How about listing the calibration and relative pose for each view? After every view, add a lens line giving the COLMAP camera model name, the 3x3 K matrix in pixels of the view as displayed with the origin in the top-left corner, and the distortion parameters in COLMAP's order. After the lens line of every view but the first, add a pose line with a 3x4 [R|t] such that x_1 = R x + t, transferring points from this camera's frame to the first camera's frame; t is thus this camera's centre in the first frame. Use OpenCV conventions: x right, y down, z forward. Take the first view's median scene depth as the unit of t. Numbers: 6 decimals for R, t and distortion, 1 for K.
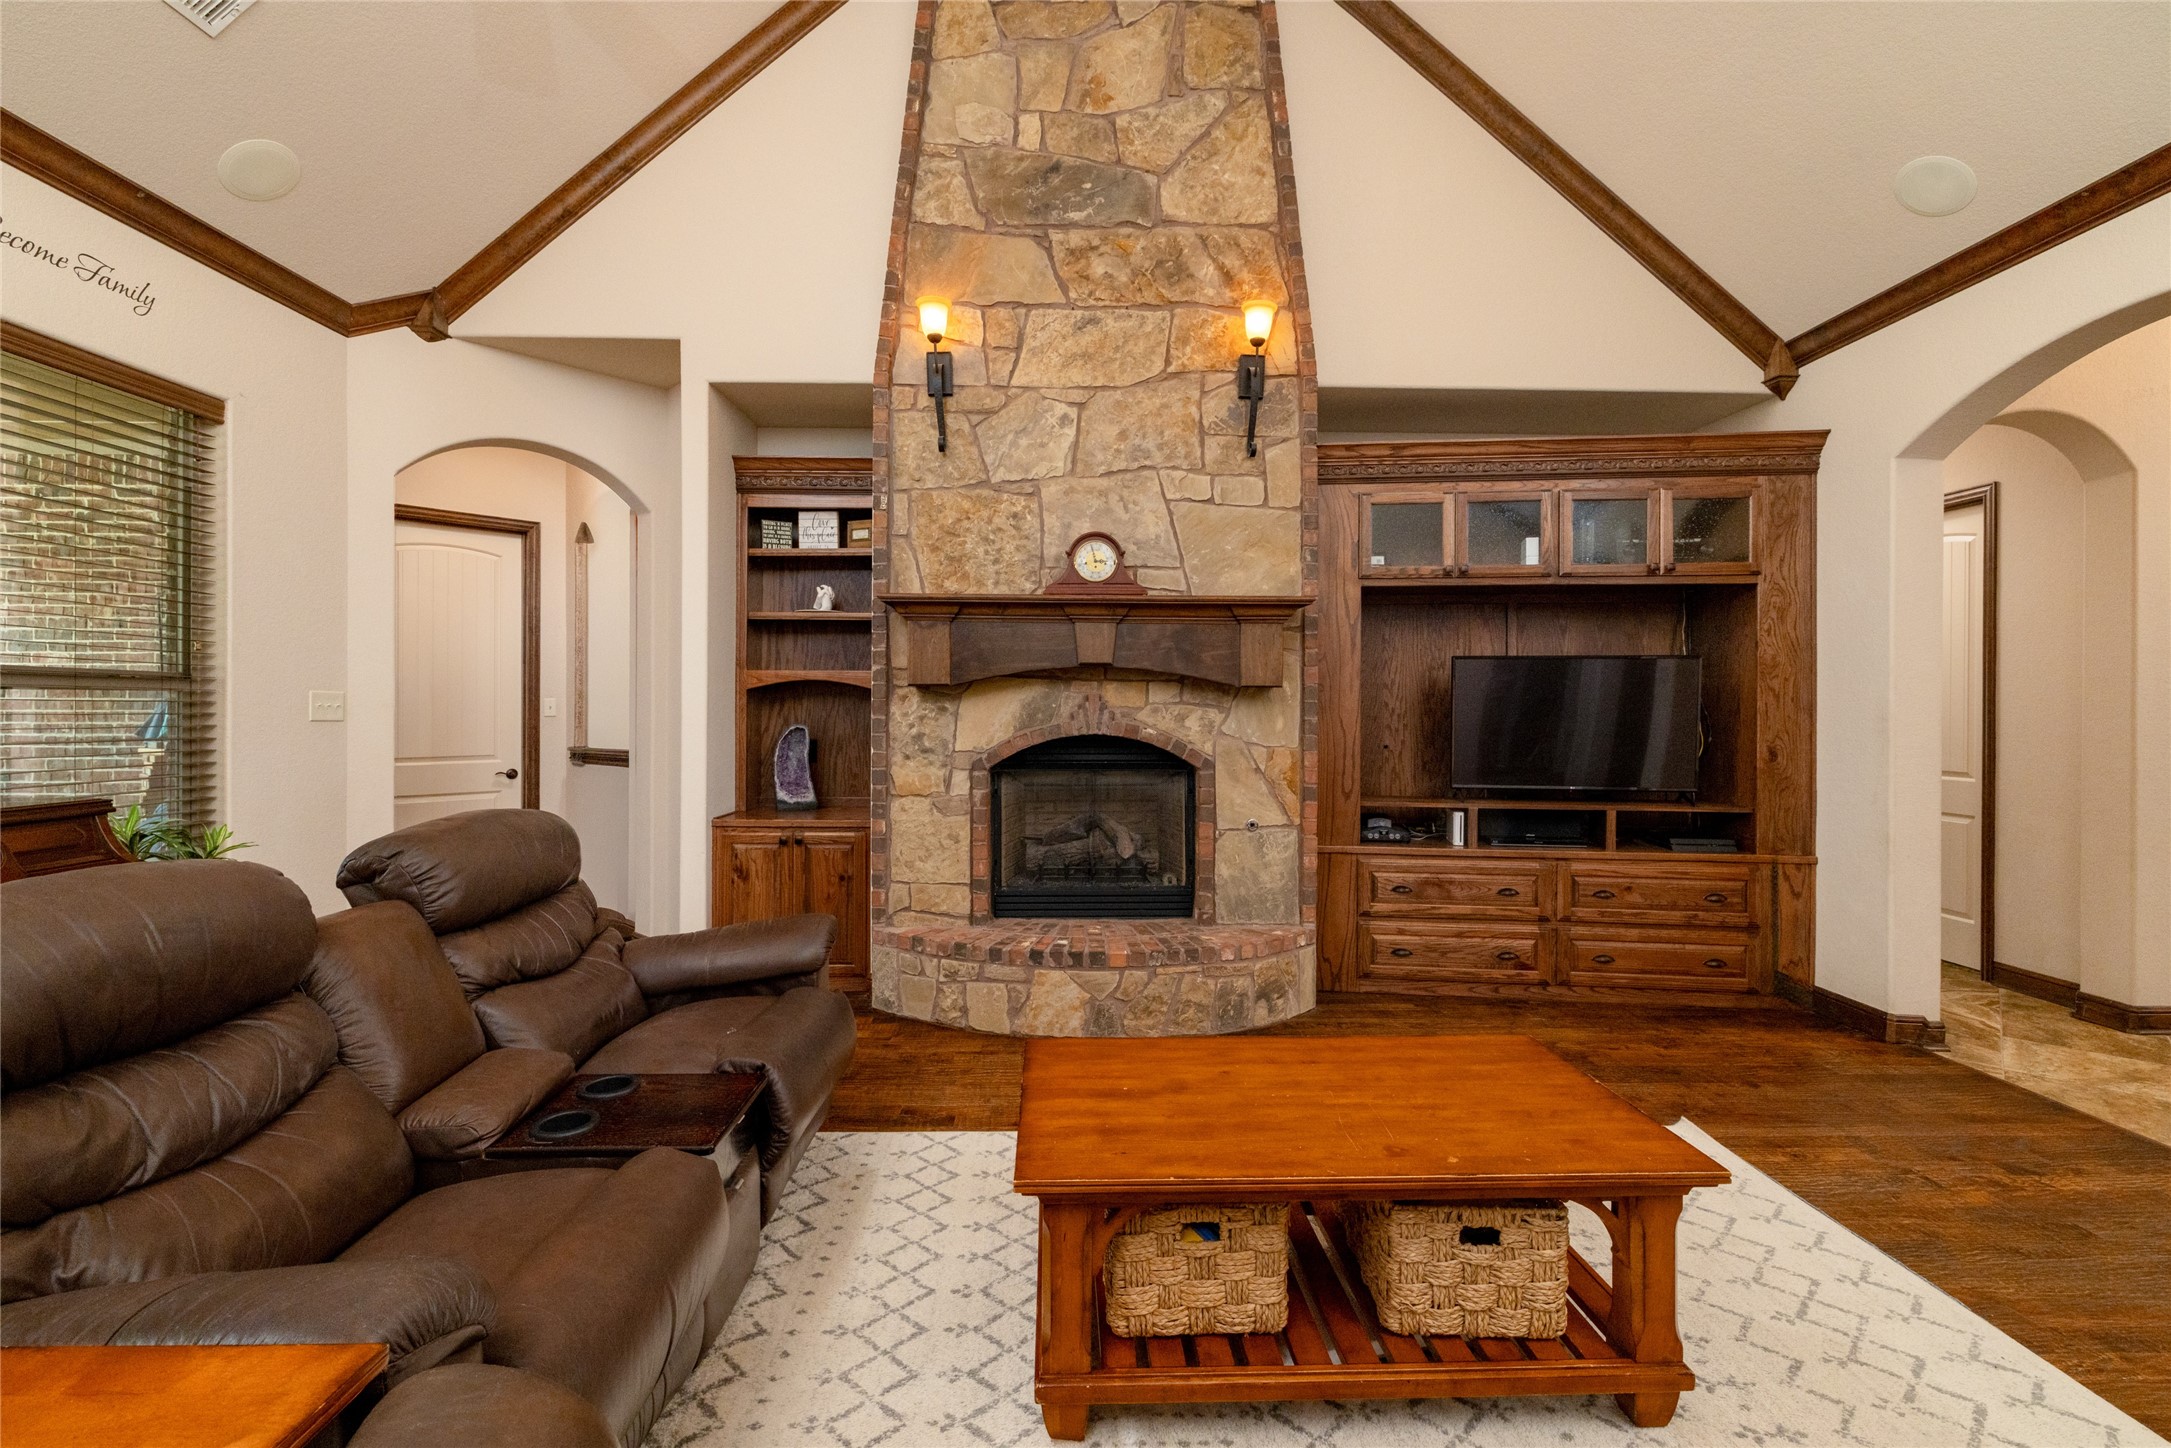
lens RADIAL K [[934.7, 0, 1083.4], [0, 934.7, 712.1], [0, 0, 1]] dist [-0.000130, -0.000087]
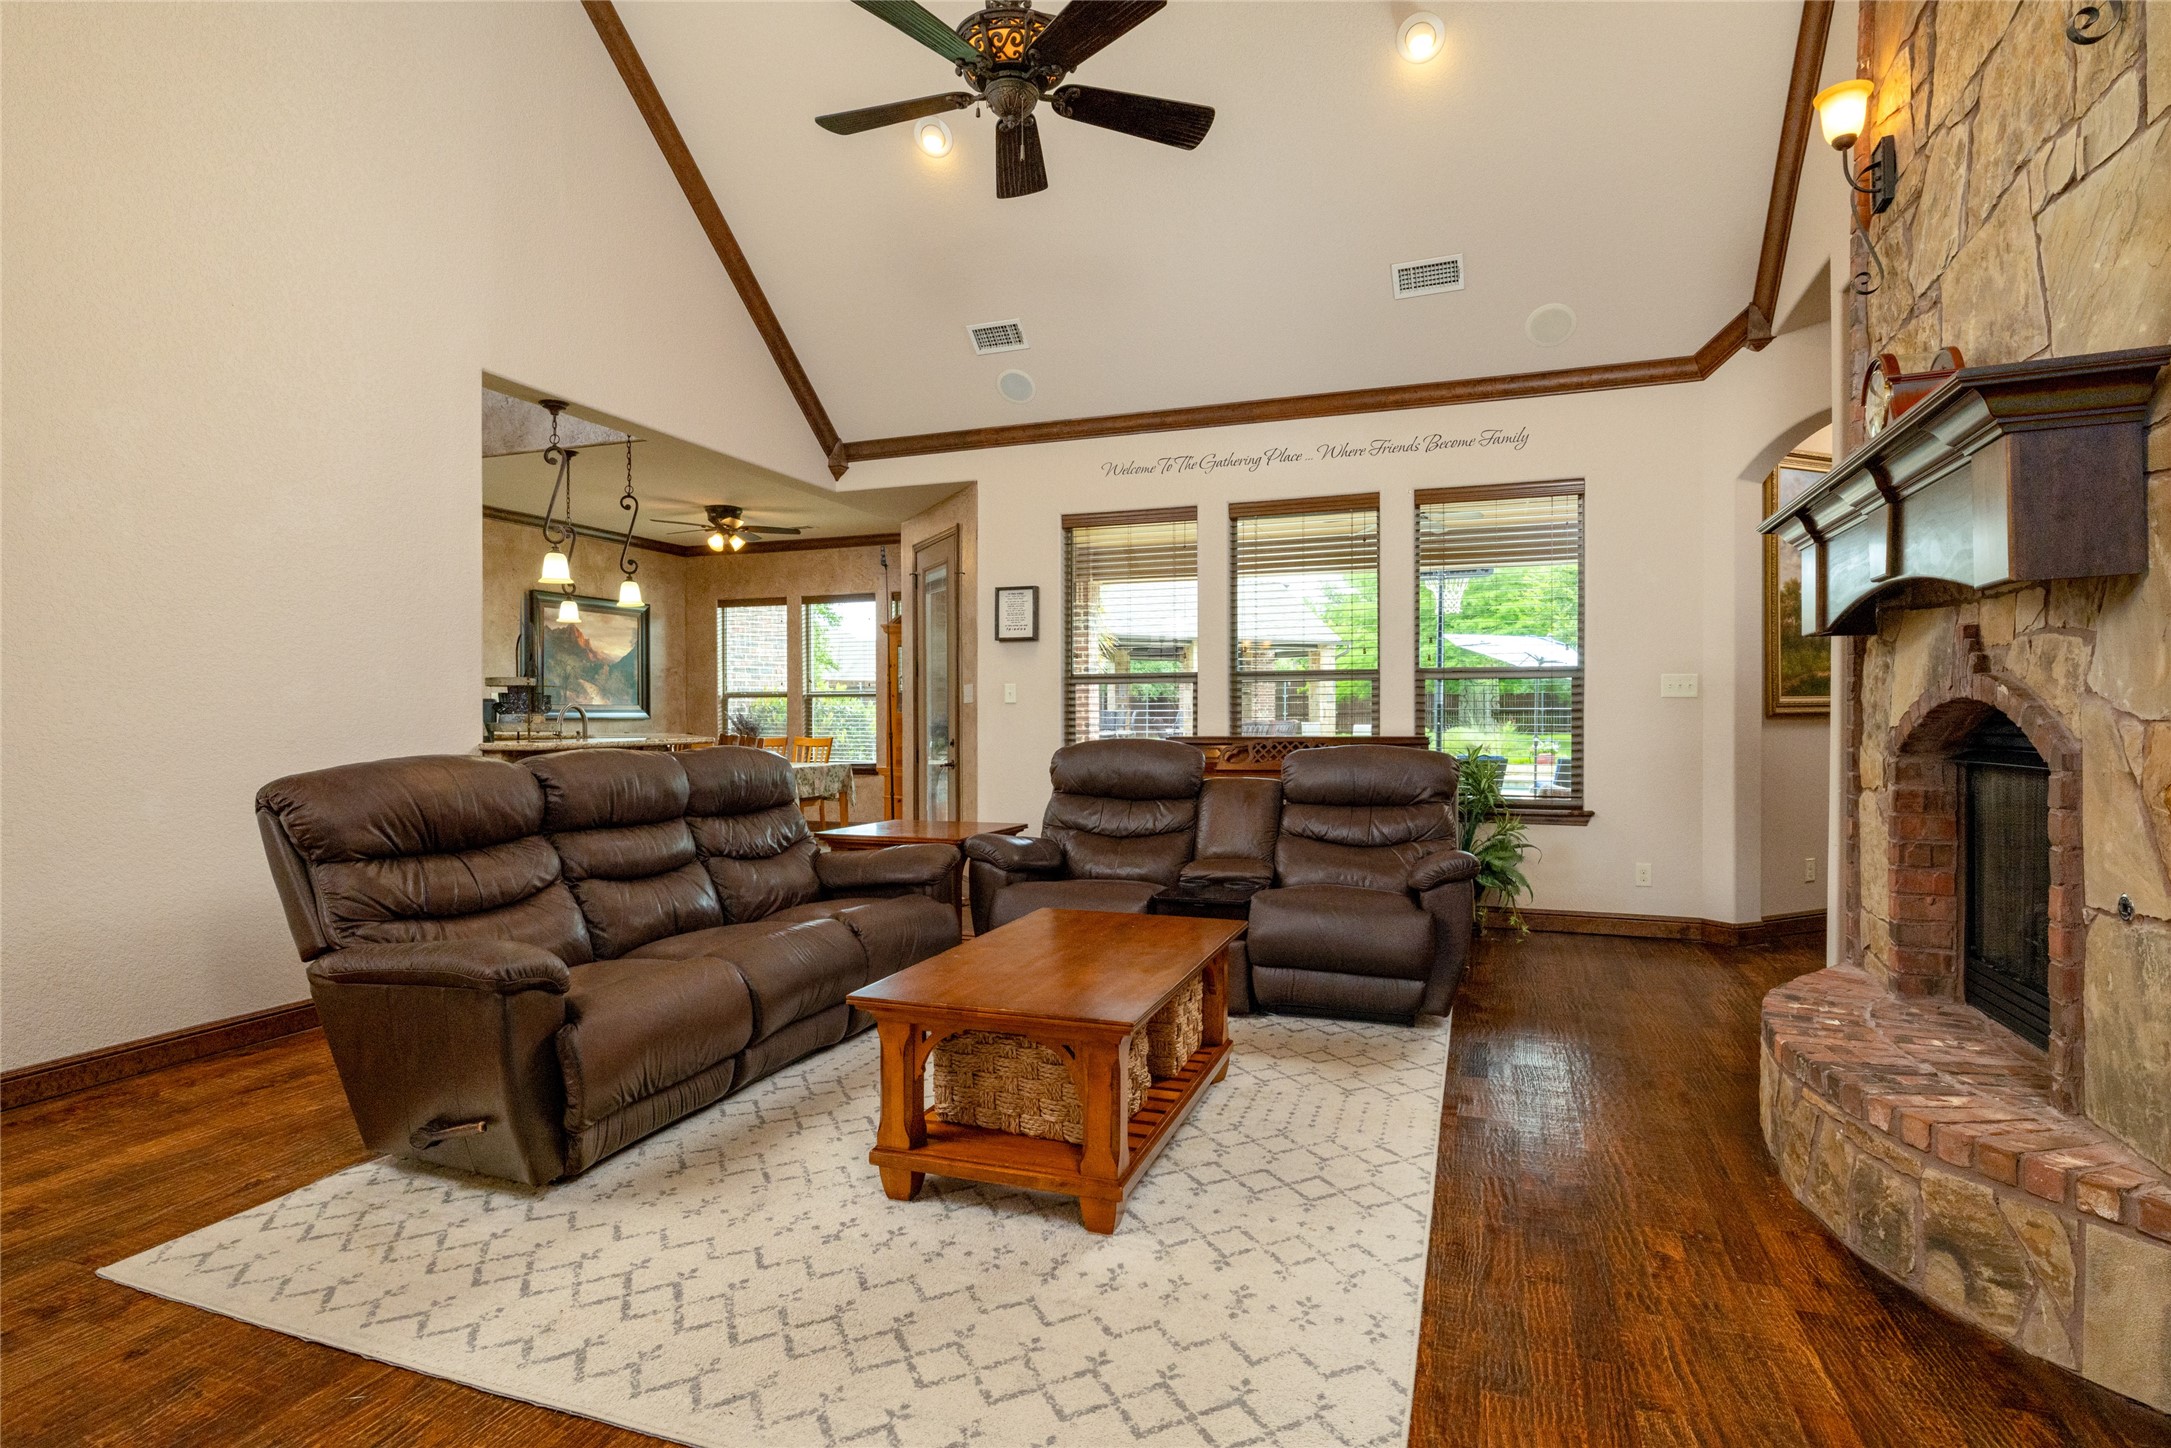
lens RADIAL K [[1109.8, 0, 1087.1], [0, 1109.8, 725.0], [0, 0, 1]] dist [0.003685, 0.000222]
pose [[-0.363393, 0.005598, -0.931619, 0.856348], [-0.001796, 0.999976, 0.006709, 0.037402], [0.931634, 0.004111, -0.363374, 0.791703]]
